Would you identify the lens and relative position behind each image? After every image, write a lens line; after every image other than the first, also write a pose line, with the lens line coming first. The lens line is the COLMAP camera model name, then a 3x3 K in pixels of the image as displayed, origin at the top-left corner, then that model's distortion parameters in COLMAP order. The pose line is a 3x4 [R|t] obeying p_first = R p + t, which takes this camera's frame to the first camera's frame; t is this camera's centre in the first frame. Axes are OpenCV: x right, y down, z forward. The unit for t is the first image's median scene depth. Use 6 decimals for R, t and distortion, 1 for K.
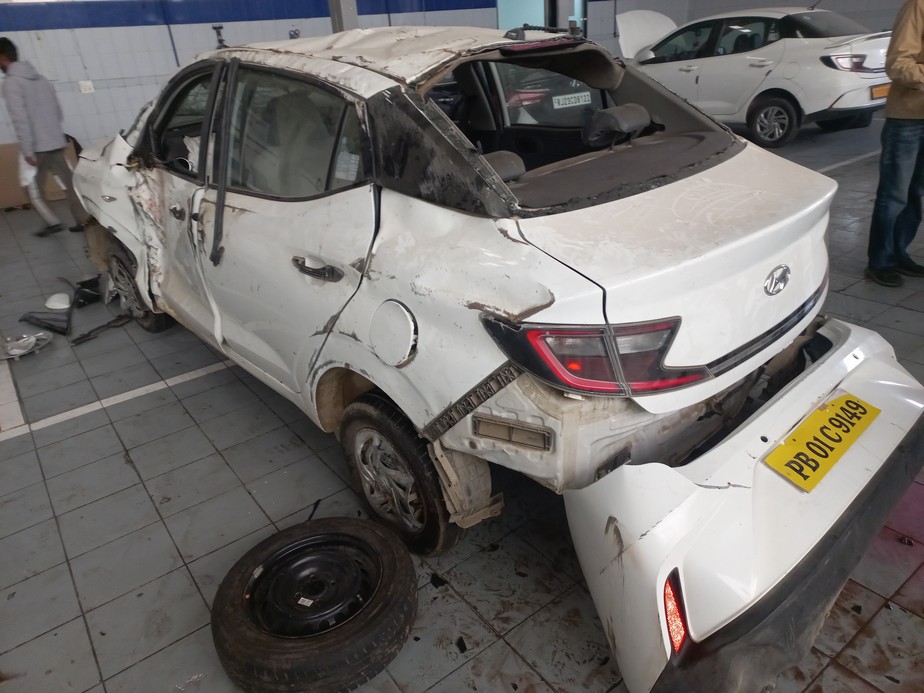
lens RADIAL K [[675.5, 0, 462.0], [0, 675.5, 346.5], [0, 0, 1]] dist [0.022012, -0.001207]
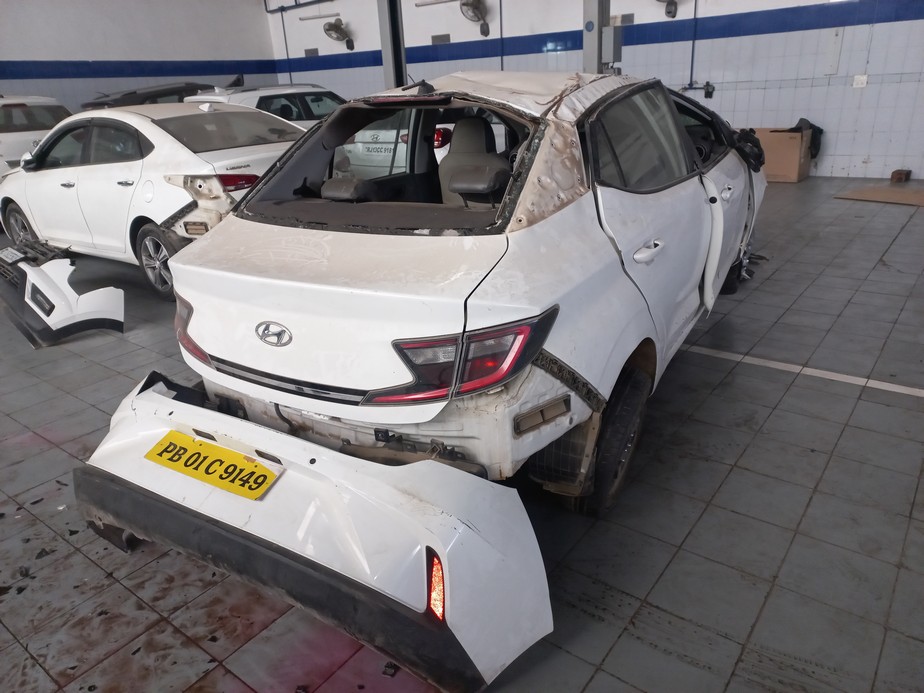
lens RADIAL K [[661.3, 0, 462.0], [0, 661.3, 346.5], [0, 0, 1]] dist [0.026485, 0.000337]
pose [[0.257621, 0.414400, -0.872871, 1.502305], [-0.377412, 0.874758, 0.303906, -0.526928], [0.889490, 0.251140, 0.381755, 0.879833]]
